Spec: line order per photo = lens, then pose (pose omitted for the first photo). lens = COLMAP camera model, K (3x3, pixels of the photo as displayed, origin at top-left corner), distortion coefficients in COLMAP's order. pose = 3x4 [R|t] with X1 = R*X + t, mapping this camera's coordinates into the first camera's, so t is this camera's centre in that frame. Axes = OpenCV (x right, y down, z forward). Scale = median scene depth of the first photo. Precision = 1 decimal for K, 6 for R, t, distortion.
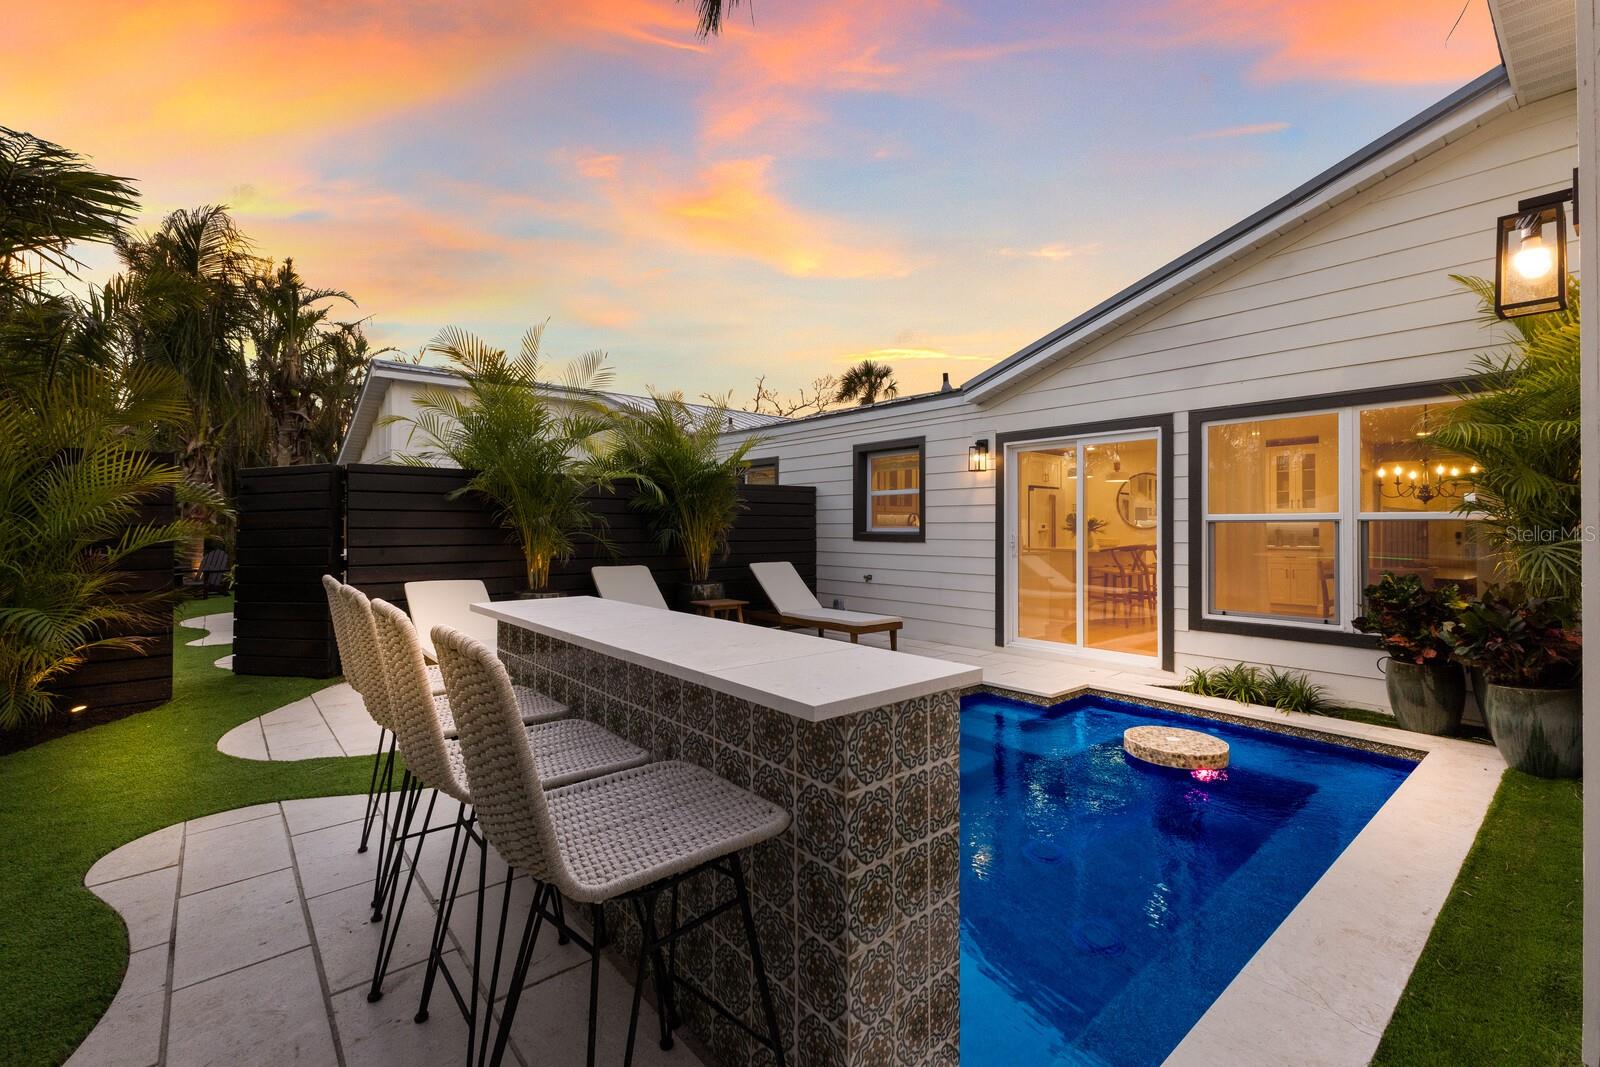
lens RADIAL K [[688.9, 0, 807.8], [0, 688.9, 518.4], [0, 0, 1]] dist [0.003034, 0.000499]
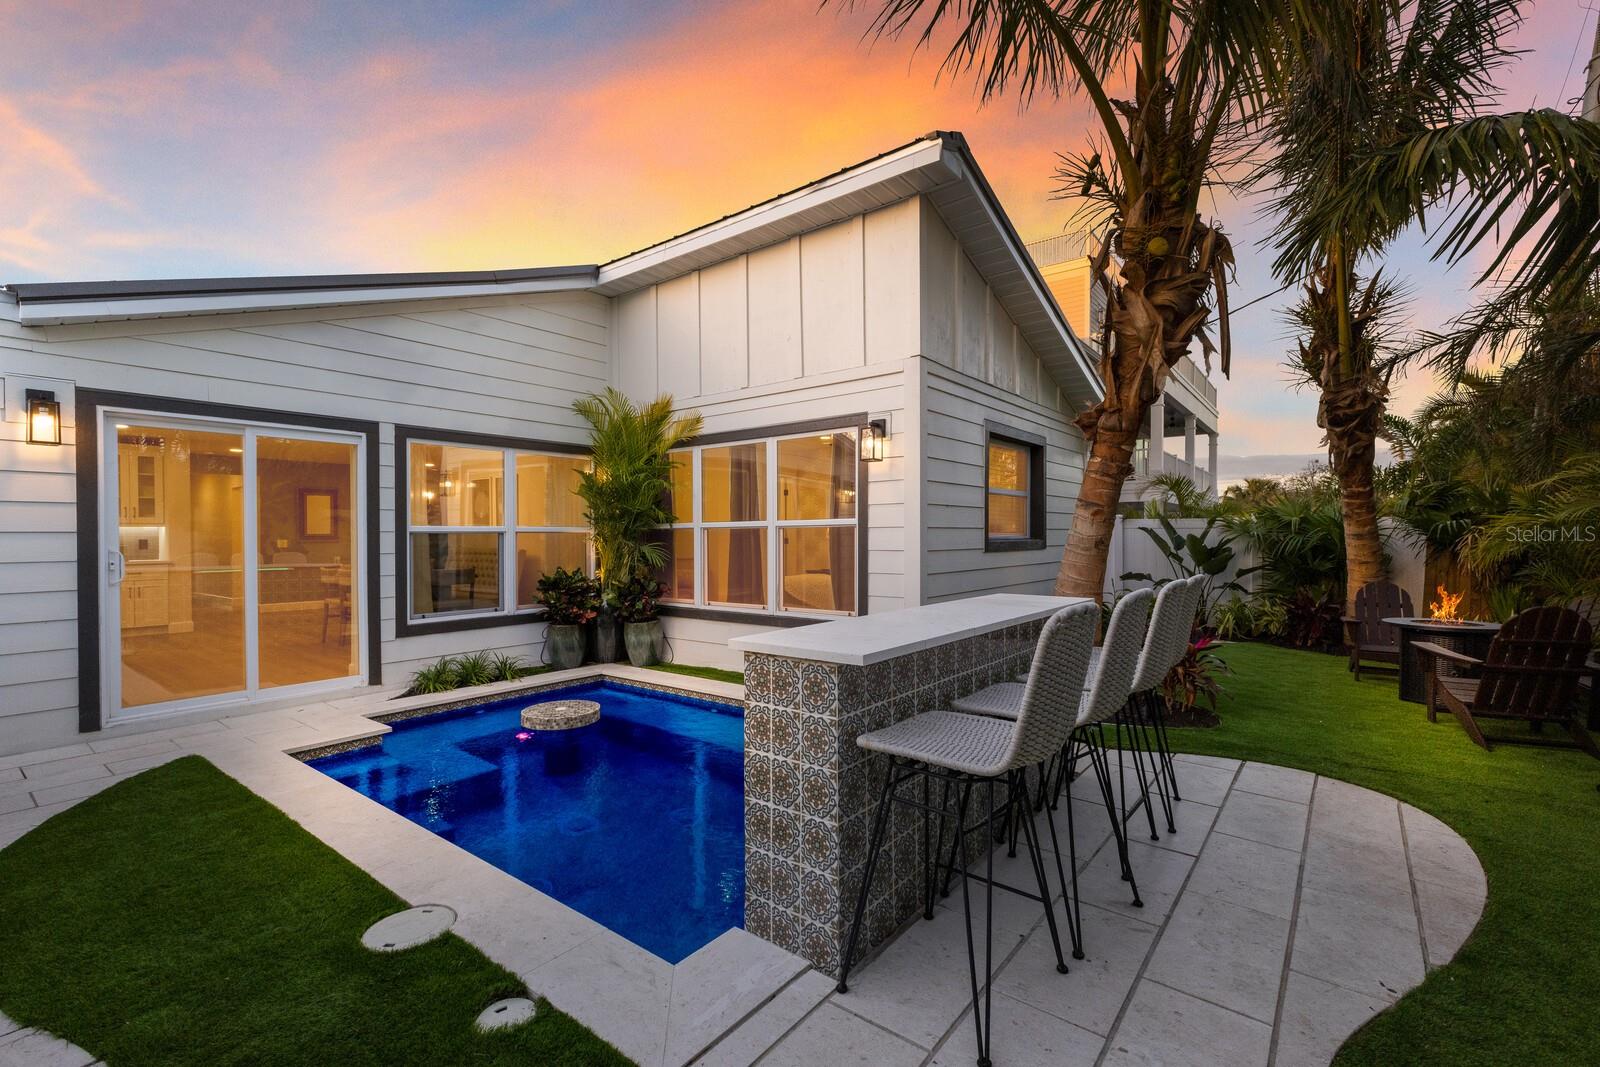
lens RADIAL K [[688.9, 0, 806.7], [0, 688.9, 540.5], [0, 0, 1]] dist [0.003034, 0.000499]
pose [[-0.193093, 0.000330, 0.981180, -0.699806], [0.000007, 1.000000, -0.000335, 0.021093], [-0.981181, -0.000058, -0.193093, 0.739260]]
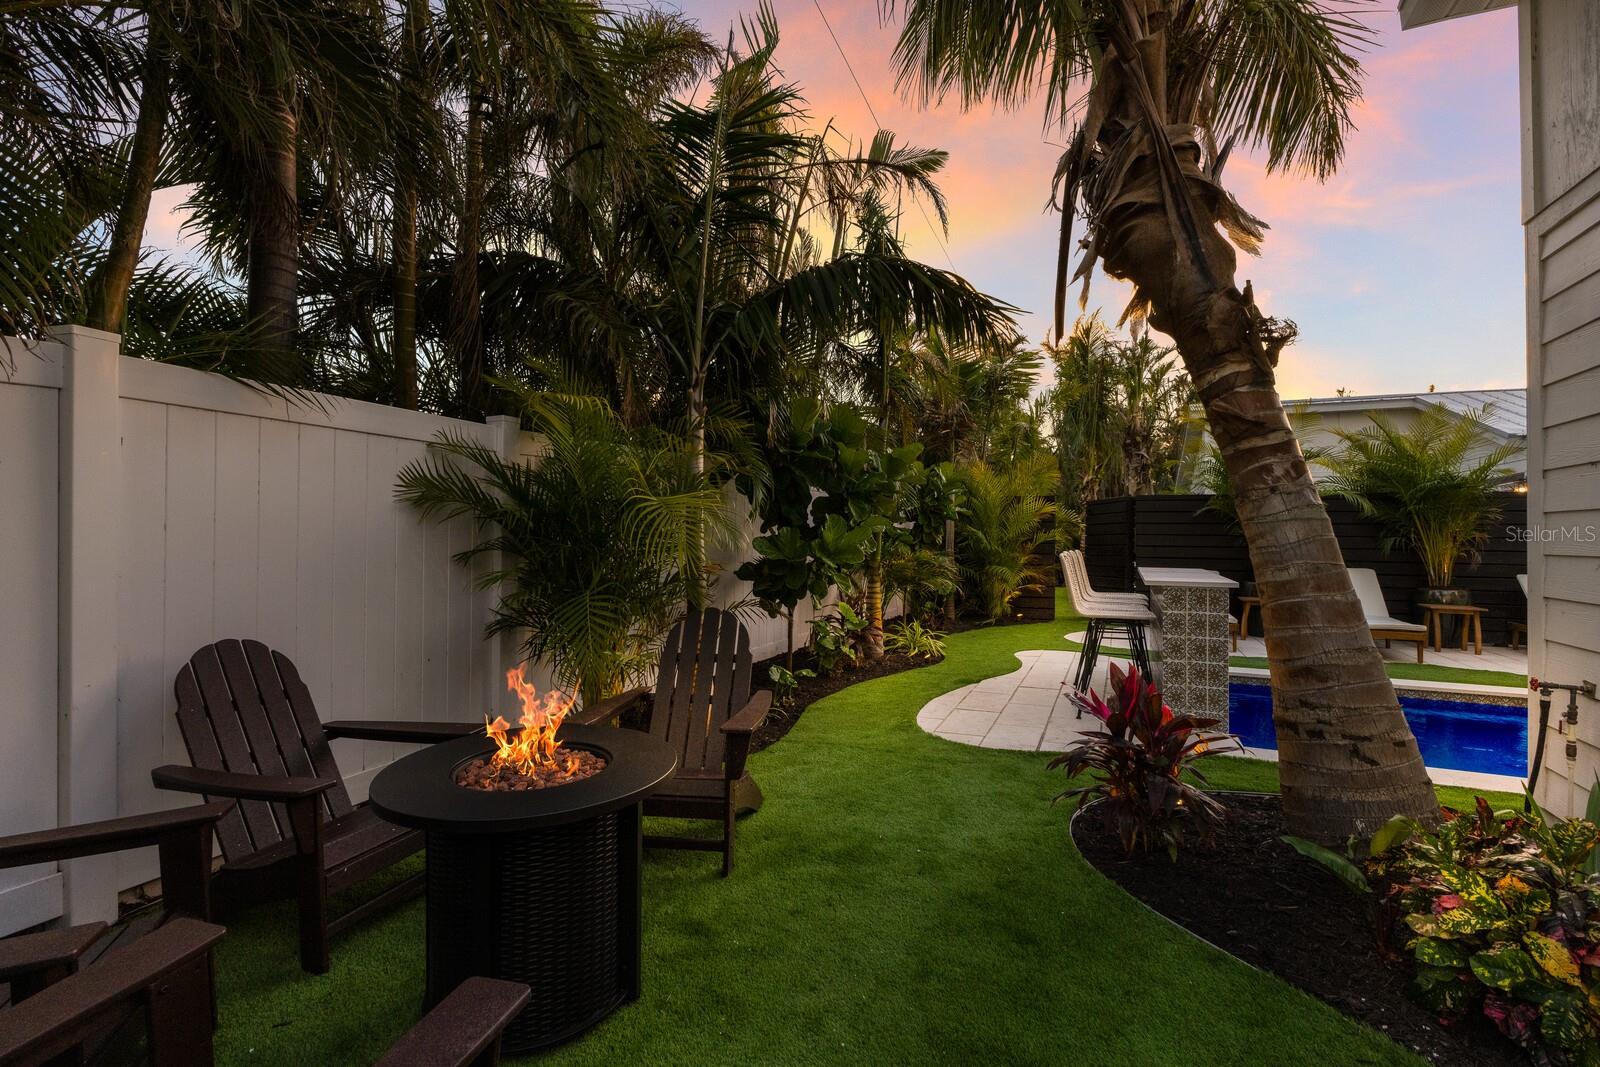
lens RADIAL K [[723.5, 0, 801.1], [0, 723.5, 529.5], [0, 0, 1]] dist [0.008809, 0.000376]
pose [[0.427715, -0.002414, -0.903910, 0.201474], [0.002752, 0.999995, -0.001368, 0.000856], [0.903909, -0.001902, 0.427720, -0.169290]]
